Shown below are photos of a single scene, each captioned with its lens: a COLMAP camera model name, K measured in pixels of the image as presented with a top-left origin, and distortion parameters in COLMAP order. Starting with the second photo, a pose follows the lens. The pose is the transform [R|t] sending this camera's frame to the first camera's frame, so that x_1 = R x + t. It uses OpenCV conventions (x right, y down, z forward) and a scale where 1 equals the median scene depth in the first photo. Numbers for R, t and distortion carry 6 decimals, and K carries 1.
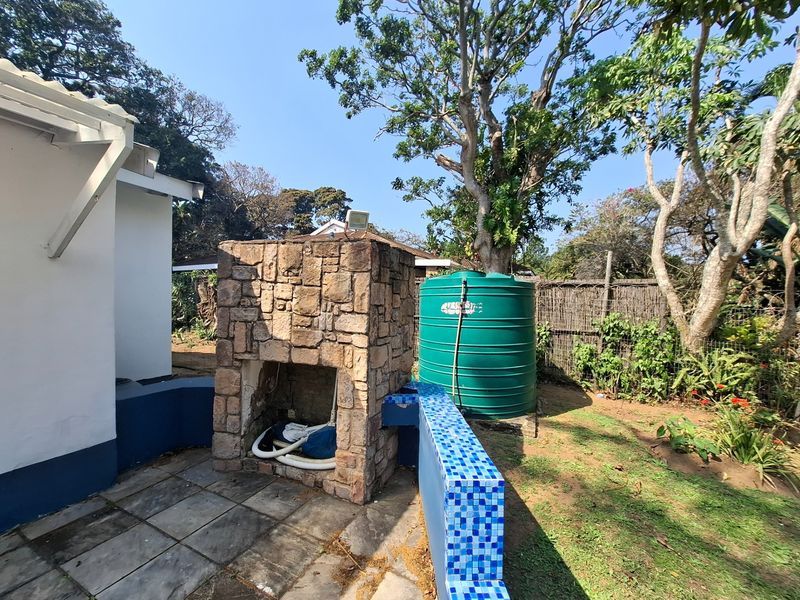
lens RADIAL K [[319.8, 0, 419.8], [0, 319.8, 299.3], [0, 0, 1]] dist [-0.002994, 0.000112]
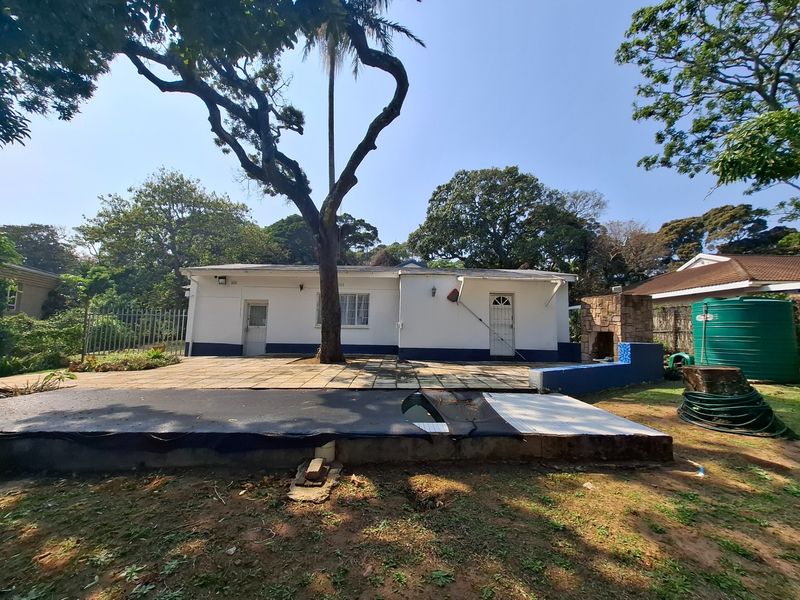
lens RADIAL K [[319.8, 0, 400.9], [0, 319.8, 301.2], [0, 0, 1]] dist [-0.002994, 0.000112]
pose [[0.418021, -0.088550, -0.904112, 1.110137], [-0.017959, 0.994238, -0.105680, 0.165899], [0.908260, 0.060413, 0.414022, -1.457748]]
